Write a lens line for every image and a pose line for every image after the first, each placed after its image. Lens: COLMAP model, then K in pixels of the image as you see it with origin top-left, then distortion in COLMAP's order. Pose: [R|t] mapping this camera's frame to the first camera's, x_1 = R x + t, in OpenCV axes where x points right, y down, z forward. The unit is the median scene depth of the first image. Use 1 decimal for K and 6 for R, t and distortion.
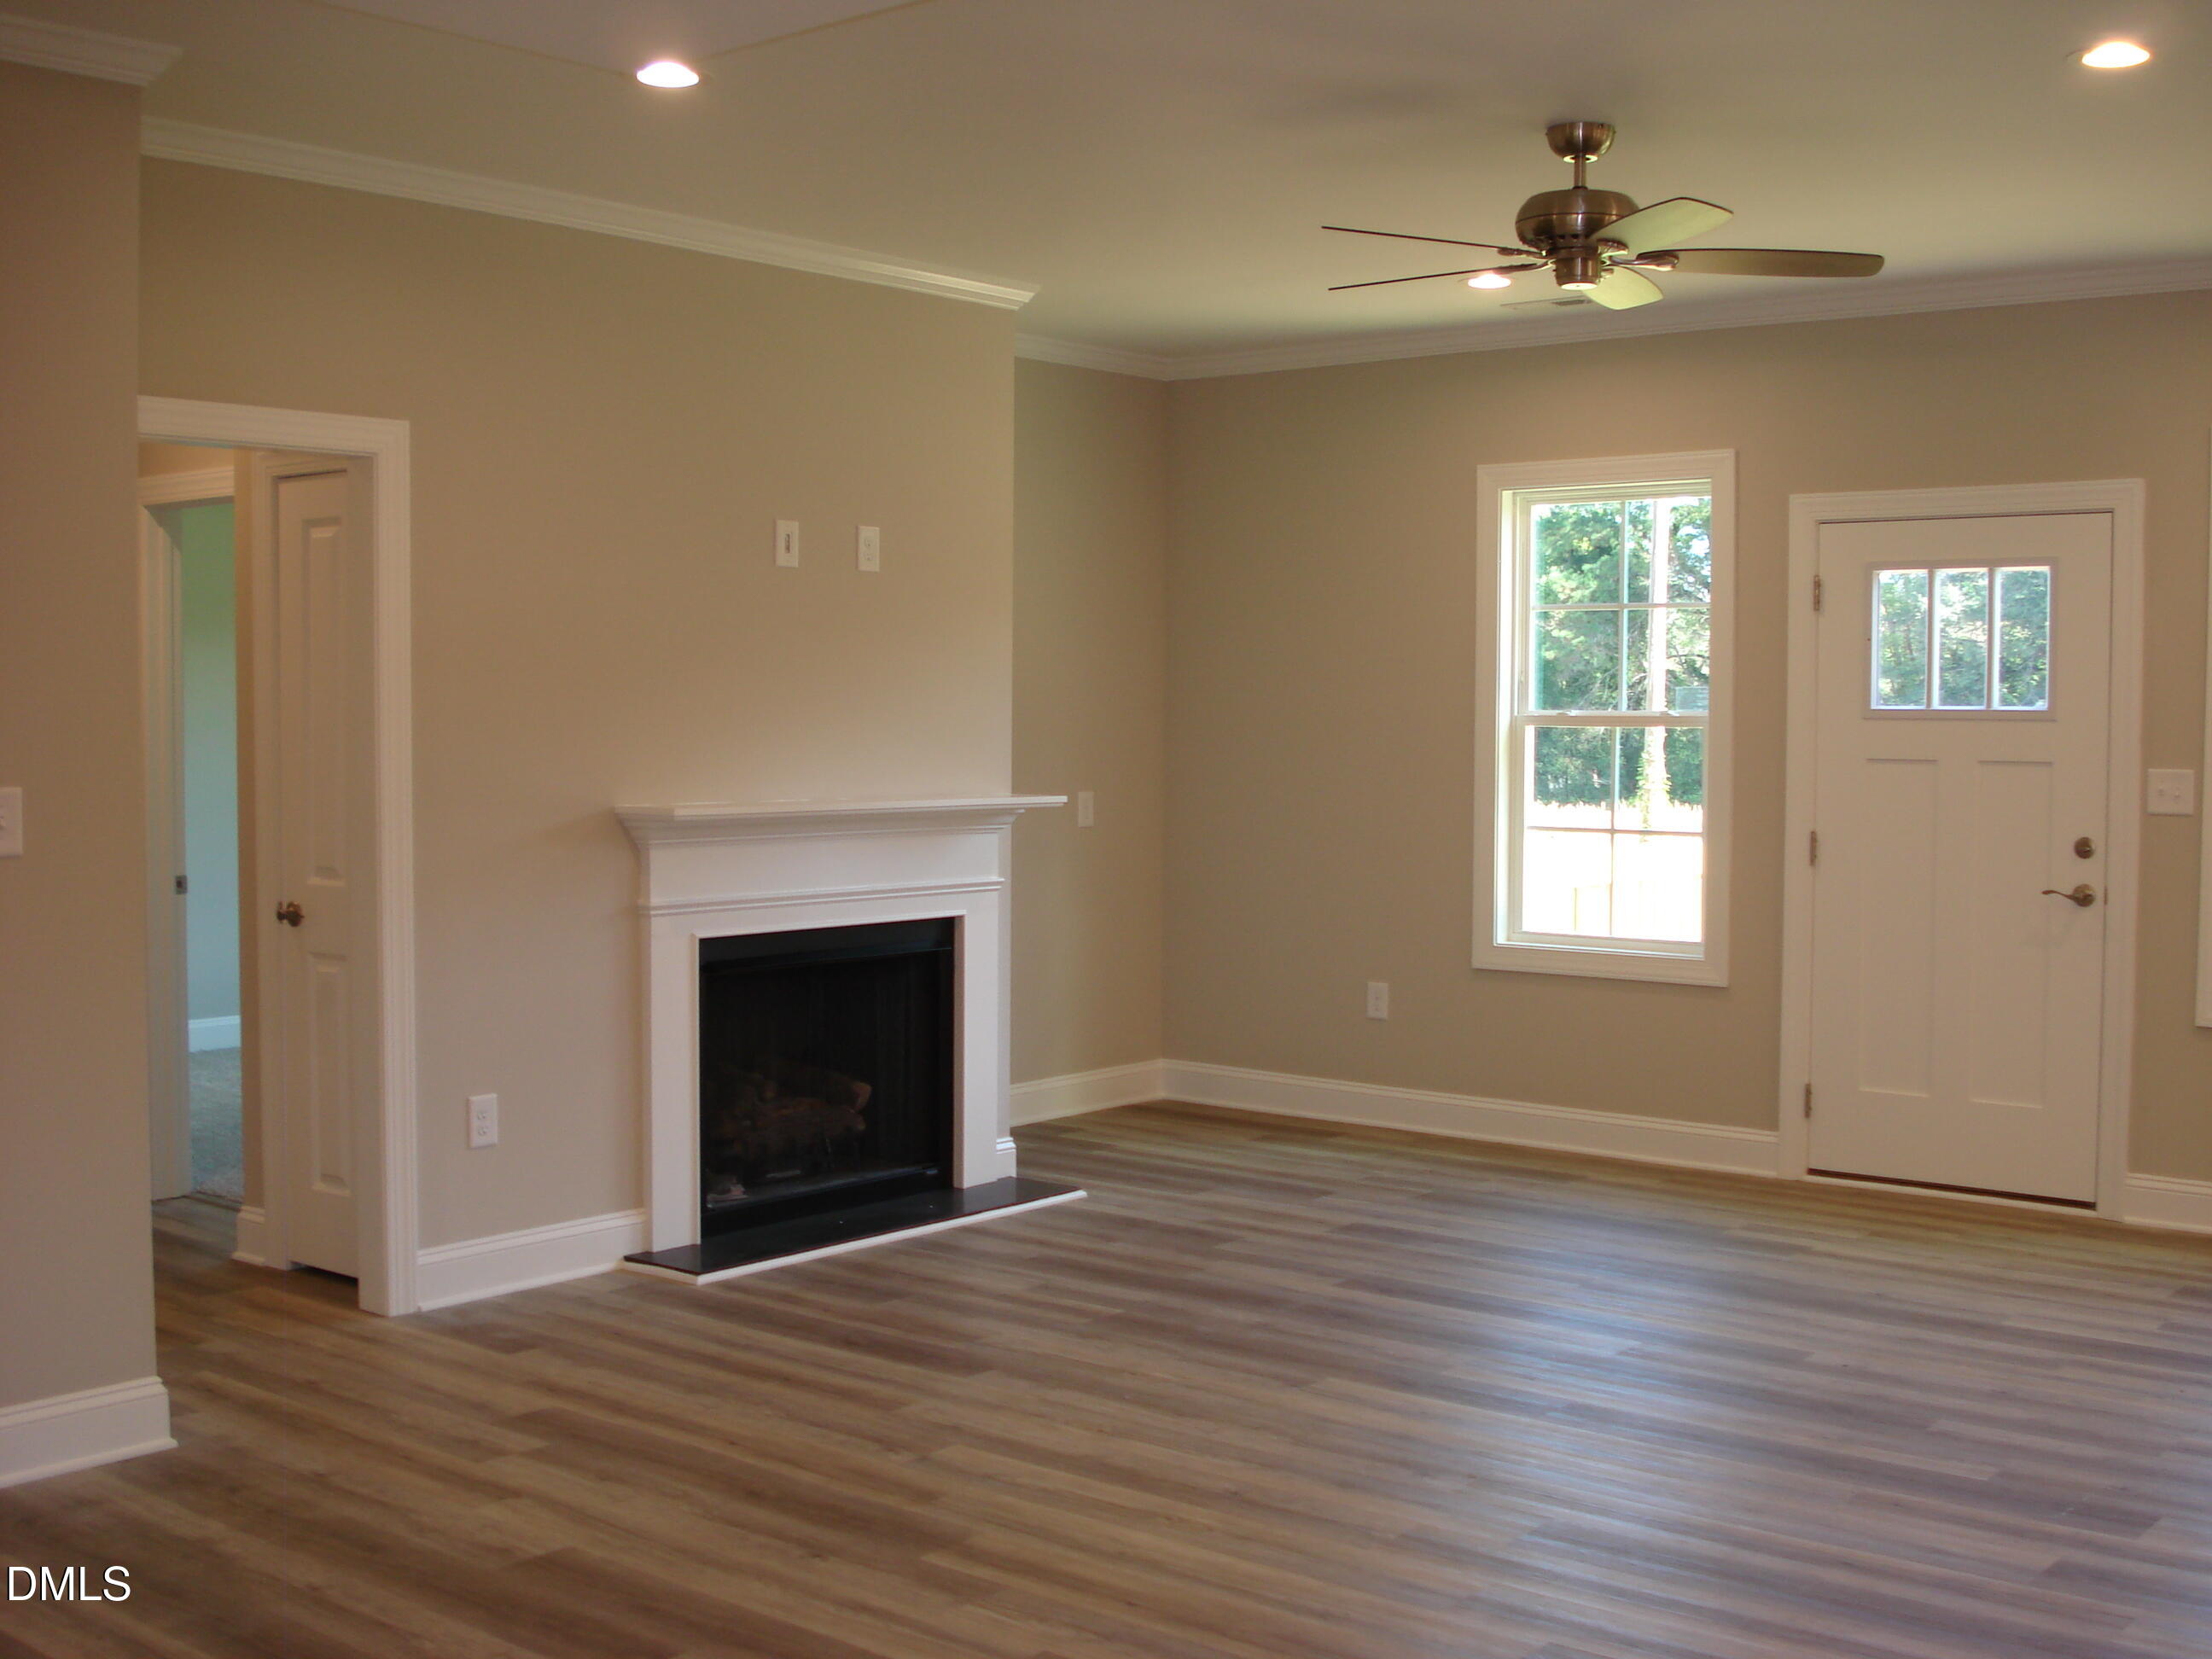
lens RADIAL K [[2475.4, 0, 1147.0], [0, 2475.4, 843.5], [0, 0, 1]] dist [-0.094483, 0.000000]
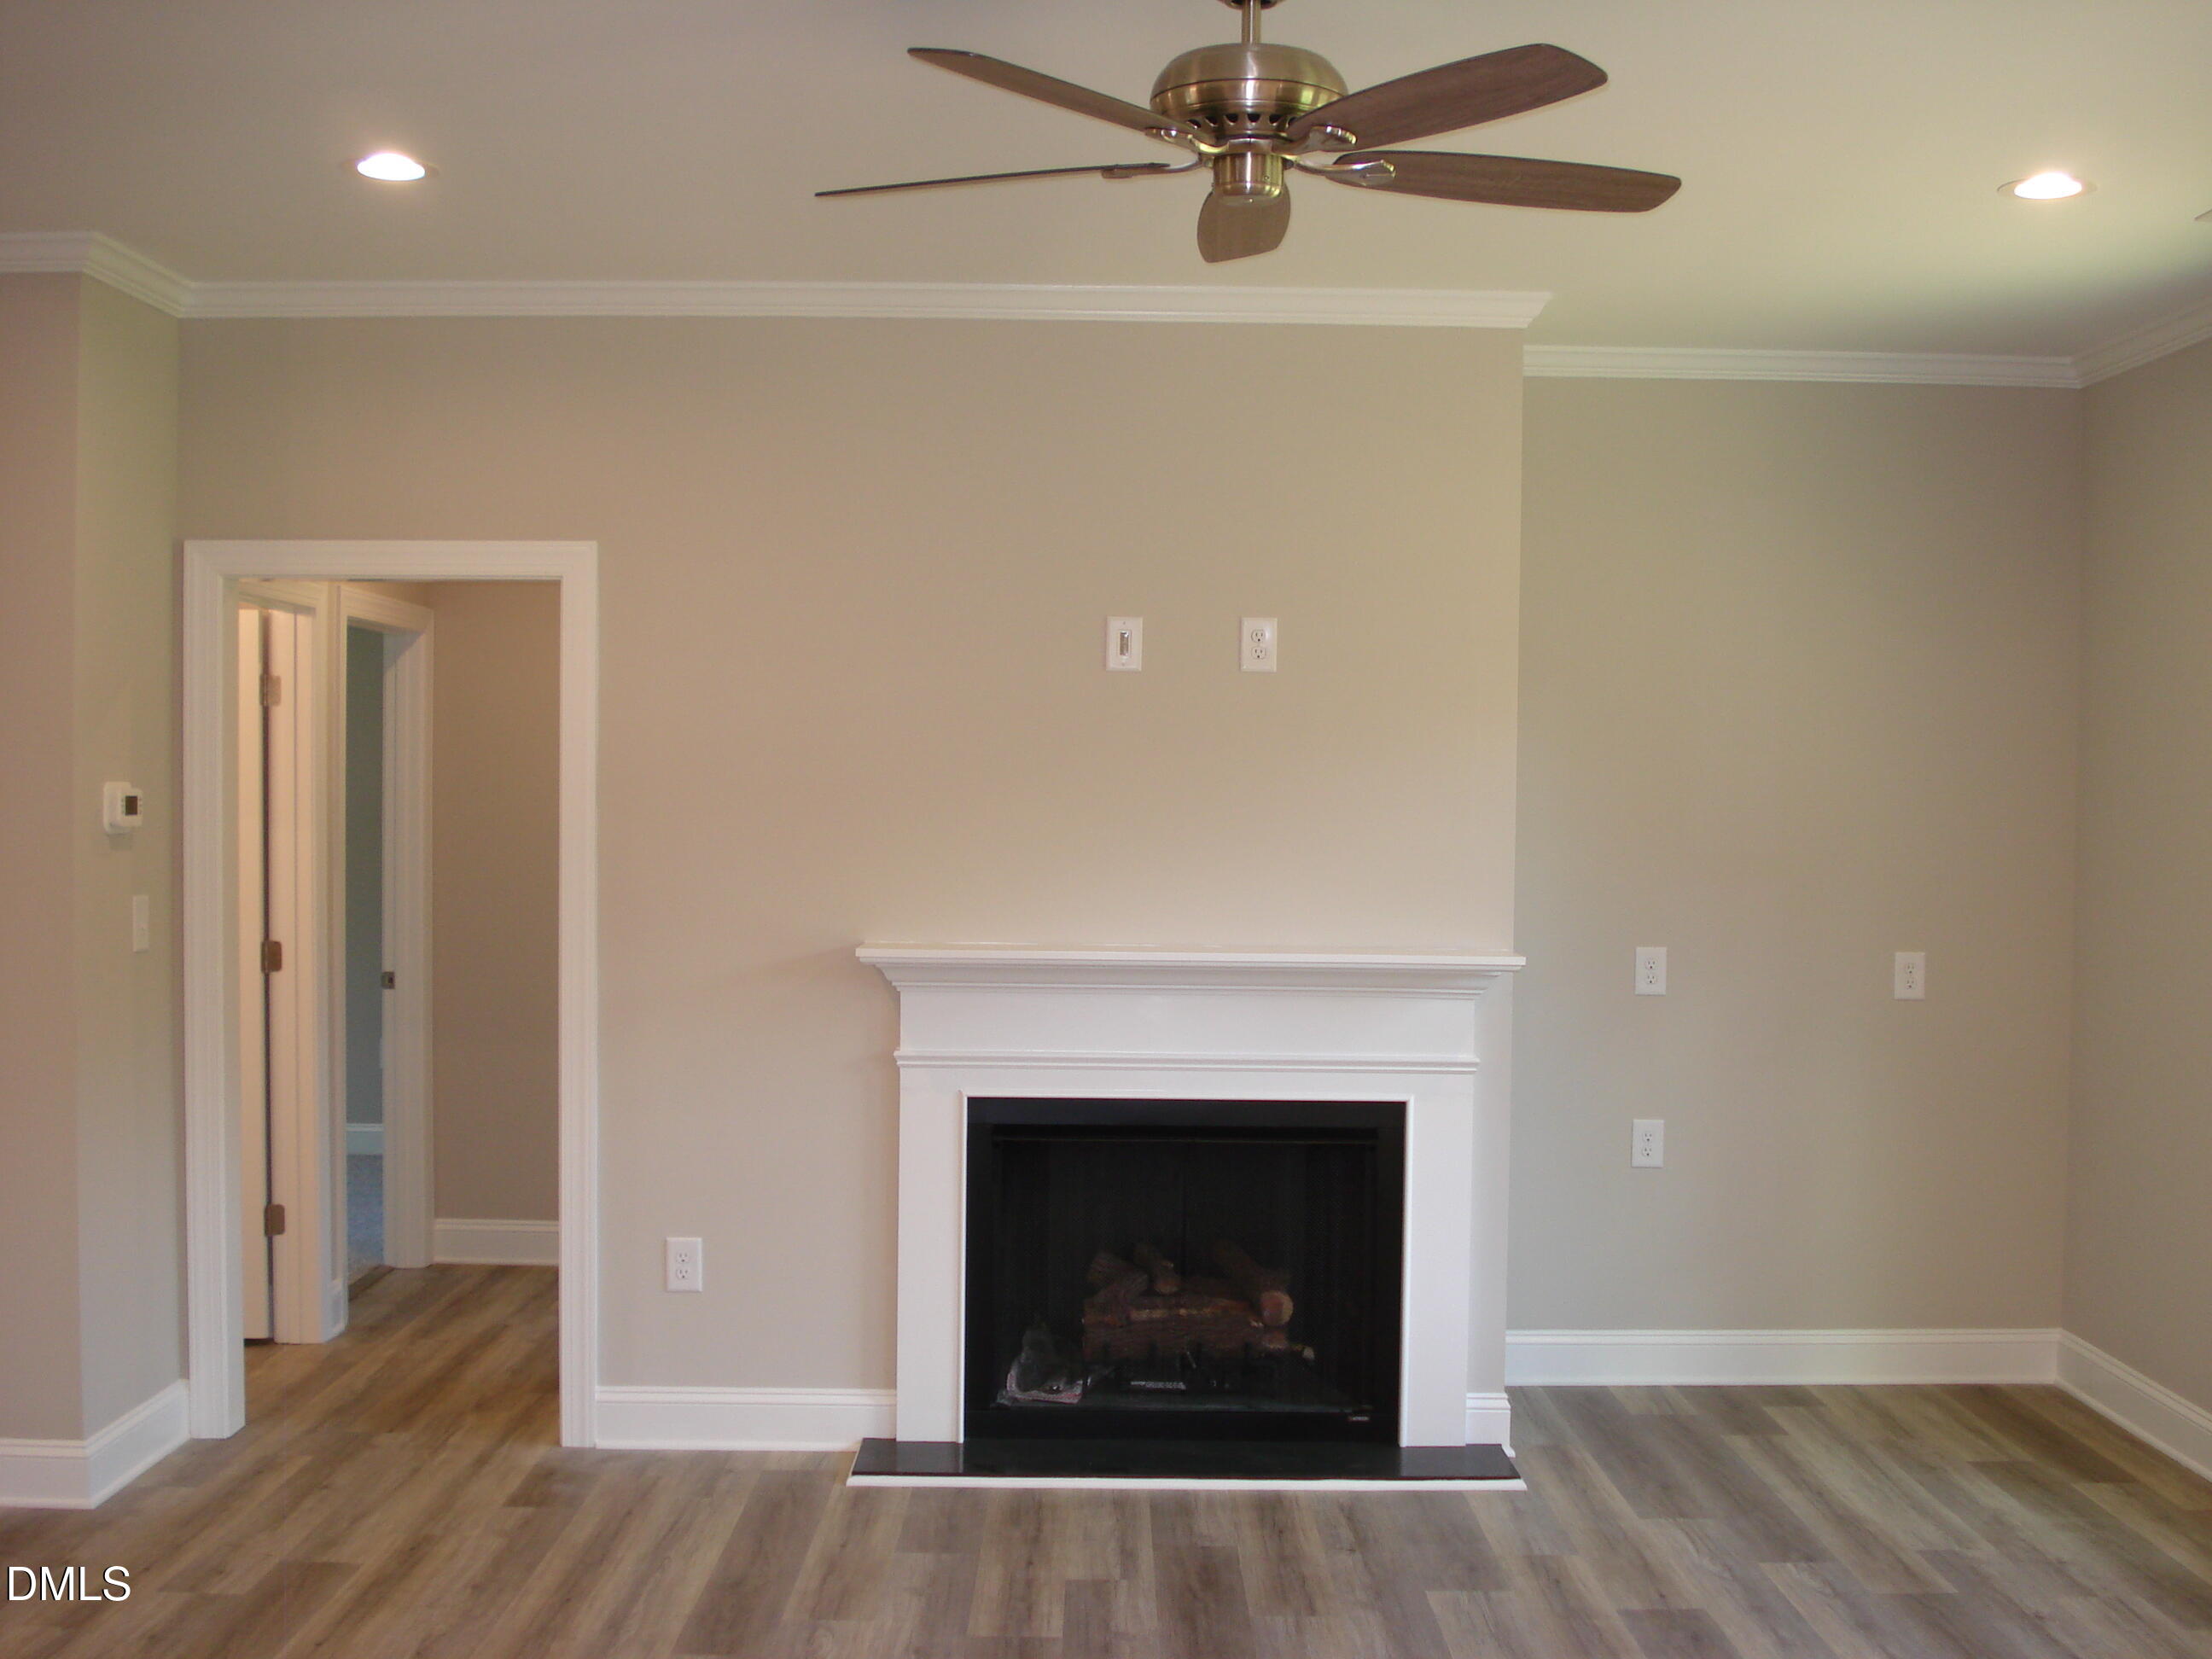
lens RADIAL K [[2475.4, 0, 1113.5], [0, 2475.4, 842.0], [0, 0, 1]] dist [-0.094483, 0.000000]
pose [[0.632759, 0.017610, -0.774149, 0.529377], [-0.048430, 0.998684, -0.016867, -0.039880], [0.772833, 0.048164, 0.632779, 0.474401]]
